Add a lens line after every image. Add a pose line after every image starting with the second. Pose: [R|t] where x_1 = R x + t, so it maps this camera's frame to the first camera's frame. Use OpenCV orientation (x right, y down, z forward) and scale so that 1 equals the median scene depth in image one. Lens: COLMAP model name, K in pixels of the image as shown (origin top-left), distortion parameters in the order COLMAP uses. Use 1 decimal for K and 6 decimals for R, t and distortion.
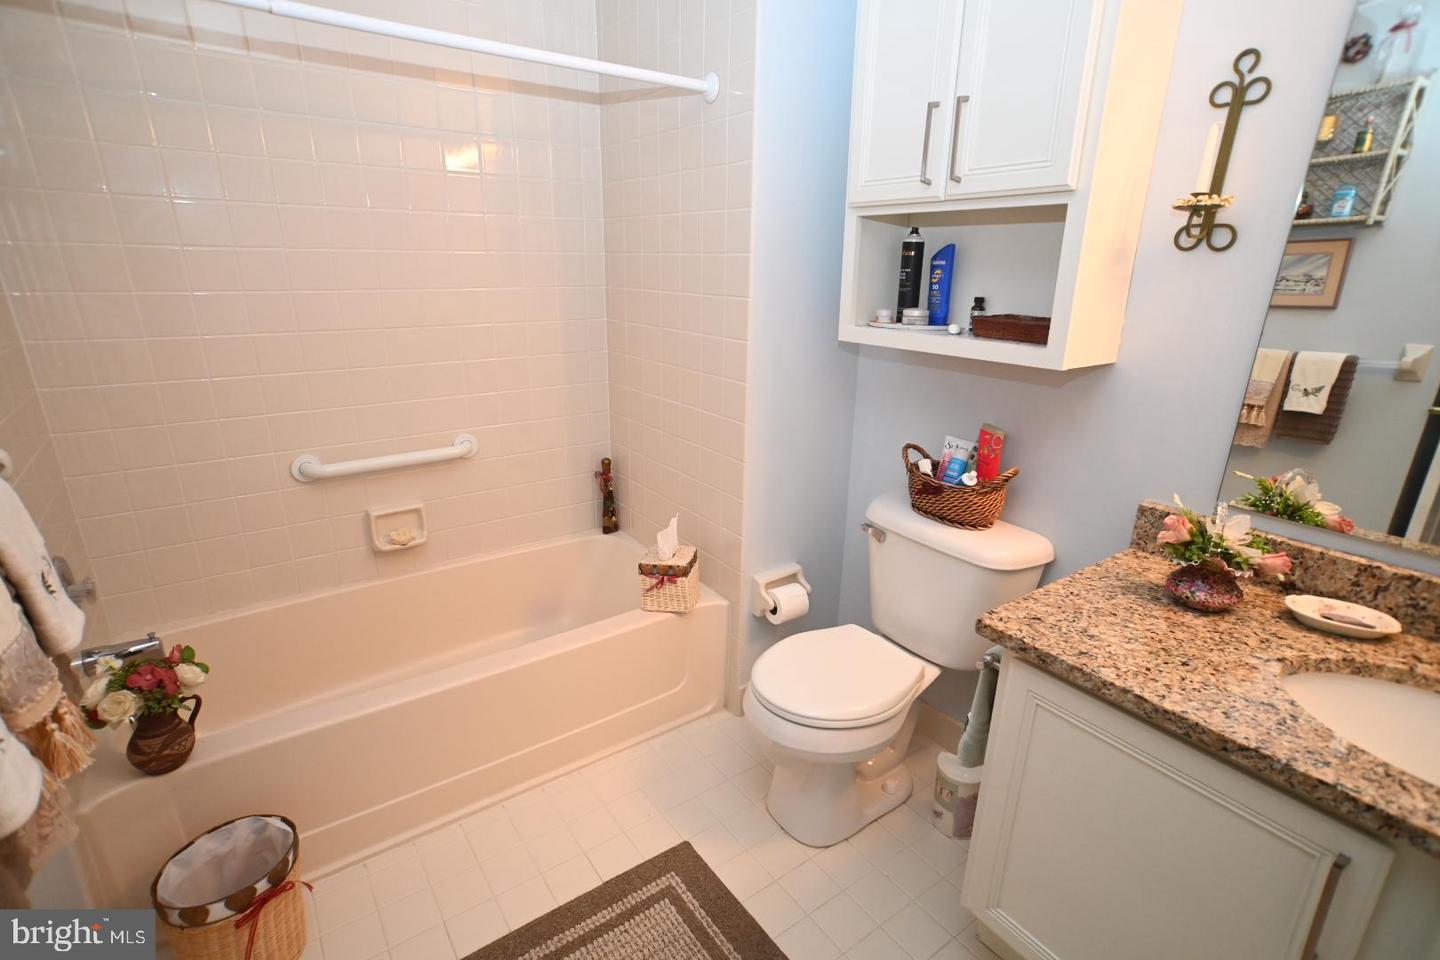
lens RADIAL K [[681.9, 0, 720.0], [0, 681.9, 480.0], [0, 0, 1]] dist [0.000332, 0.000128]
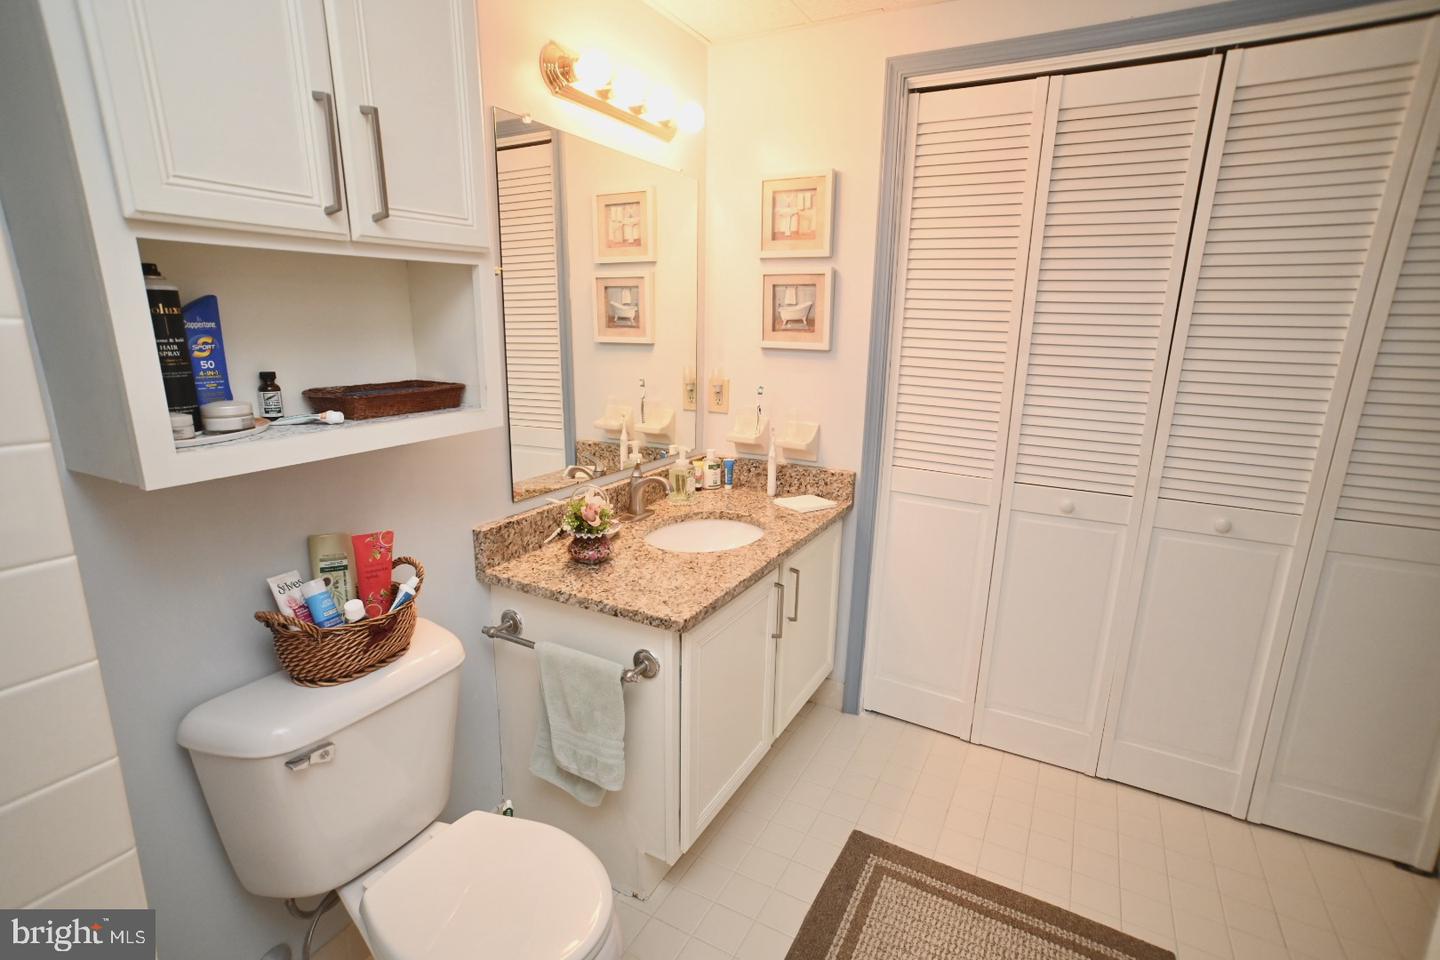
lens RADIAL K [[681.9, 0, 720.0], [0, 681.9, 480.0], [0, 0, 1]] dist [0.000332, 0.000128]
pose [[-0.433133, -0.237722, 0.869416, -0.517540], [0.245854, 0.896854, 0.367706, -0.362537], [-0.867152, 0.373015, -0.330012, 1.014433]]
